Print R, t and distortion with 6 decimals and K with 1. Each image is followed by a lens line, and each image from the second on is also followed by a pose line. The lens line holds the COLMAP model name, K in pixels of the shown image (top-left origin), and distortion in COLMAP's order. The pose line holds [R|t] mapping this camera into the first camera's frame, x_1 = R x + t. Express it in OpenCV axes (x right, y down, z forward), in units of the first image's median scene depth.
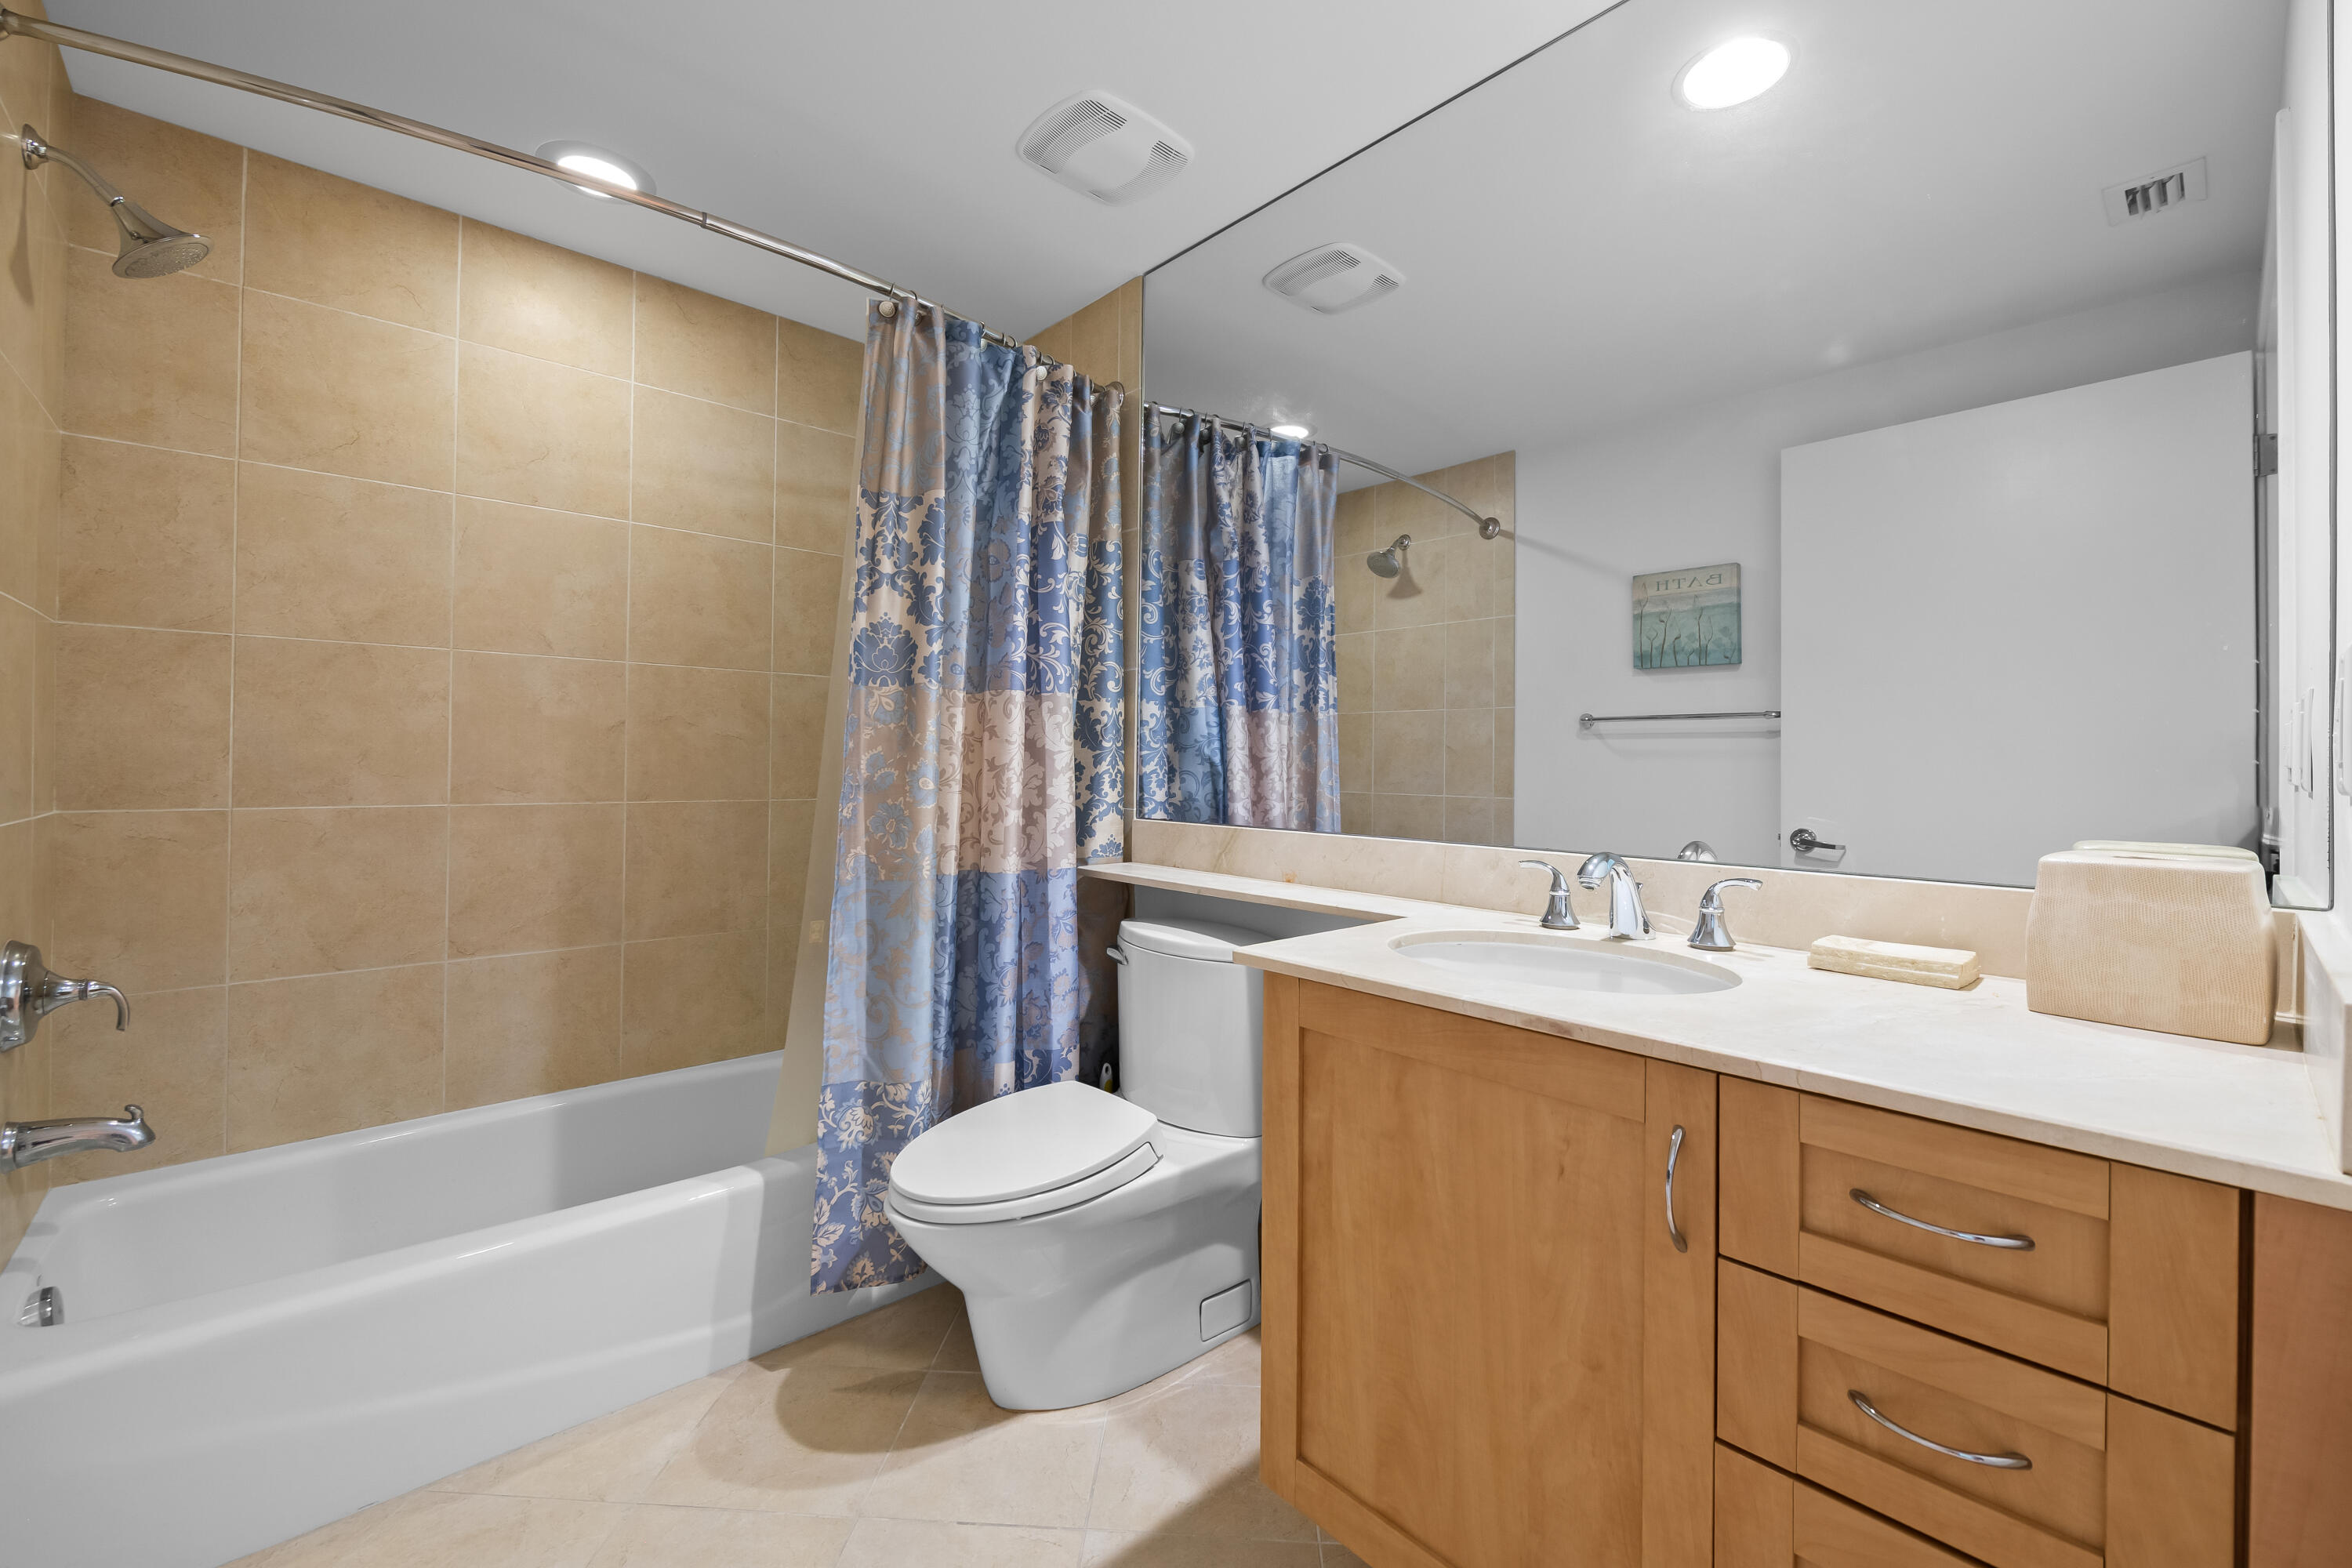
lens RADIAL K [[930.9, 0, 1115.9], [0, 930.9, 761.2], [0, 0, 1]] dist [0.000474, -0.002229]
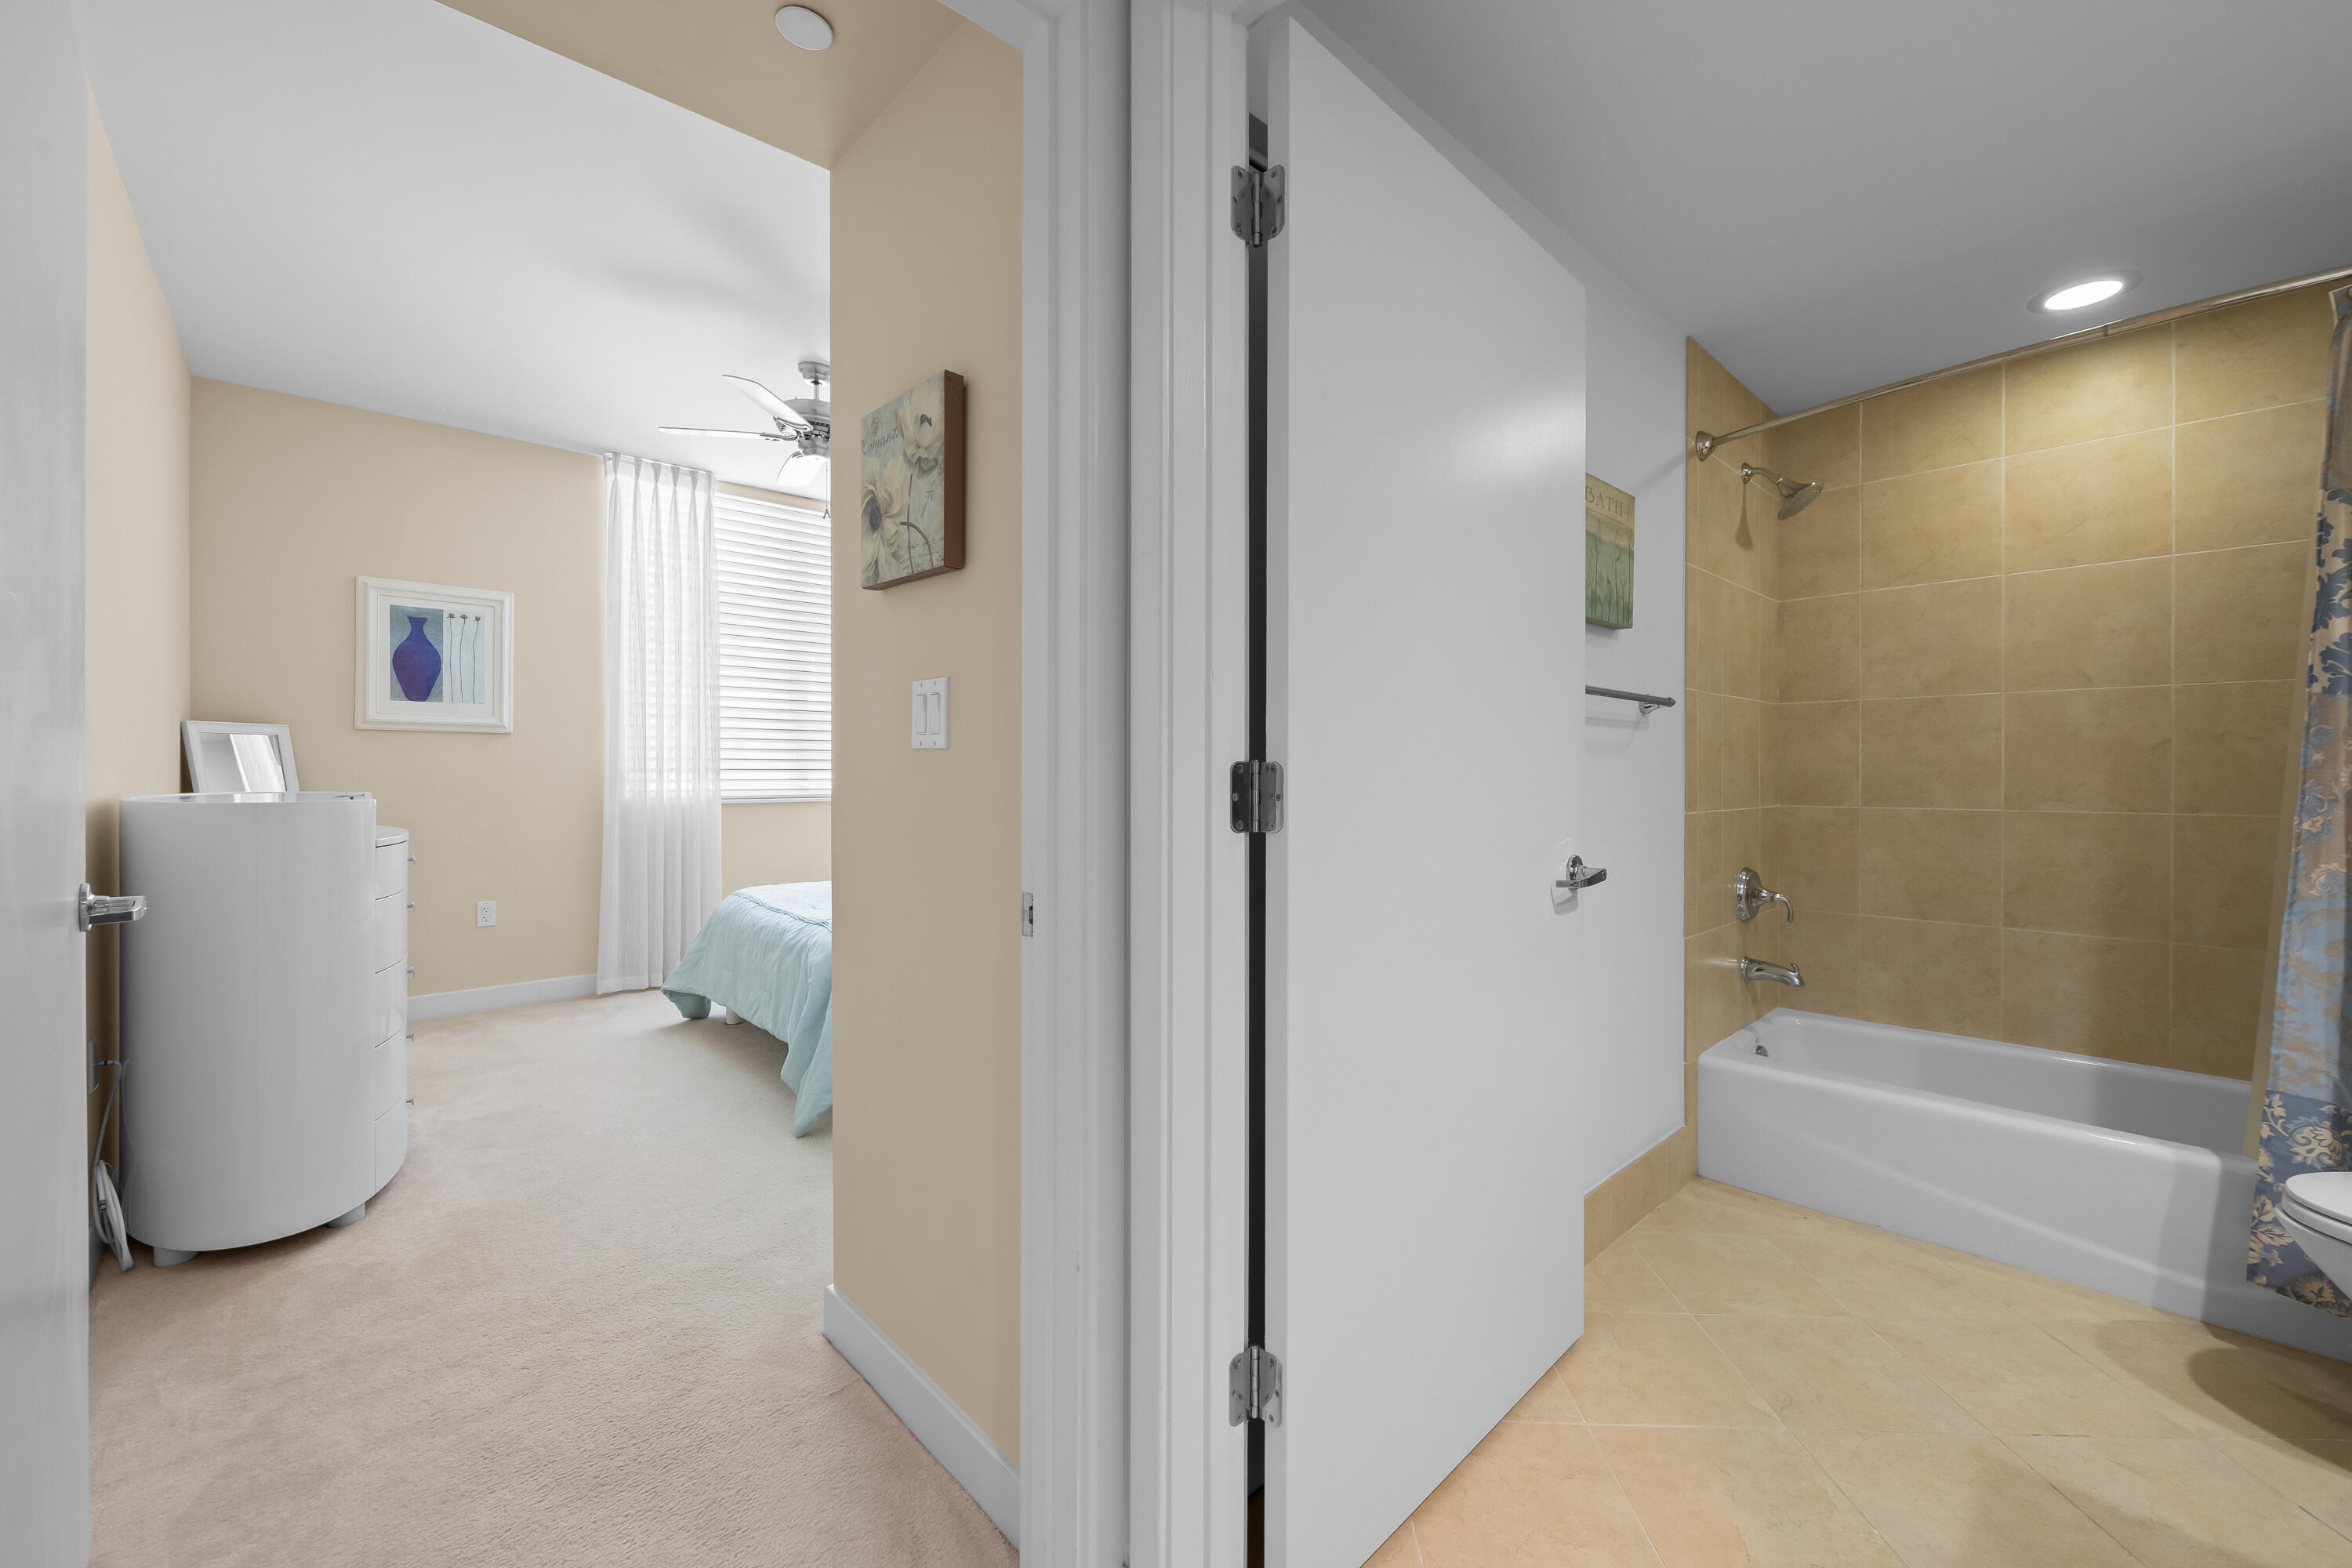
lens RADIAL K [[930.9, 0, 1163.8], [0, 930.9, 773.6], [0, 0, 1]] dist [0.000474, -0.002229]
pose [[-0.013036, -0.010547, -0.999859, 0.693330], [0.004067, 0.999936, -0.010601, 0.004622], [0.999907, -0.004205, -0.012993, -0.197108]]
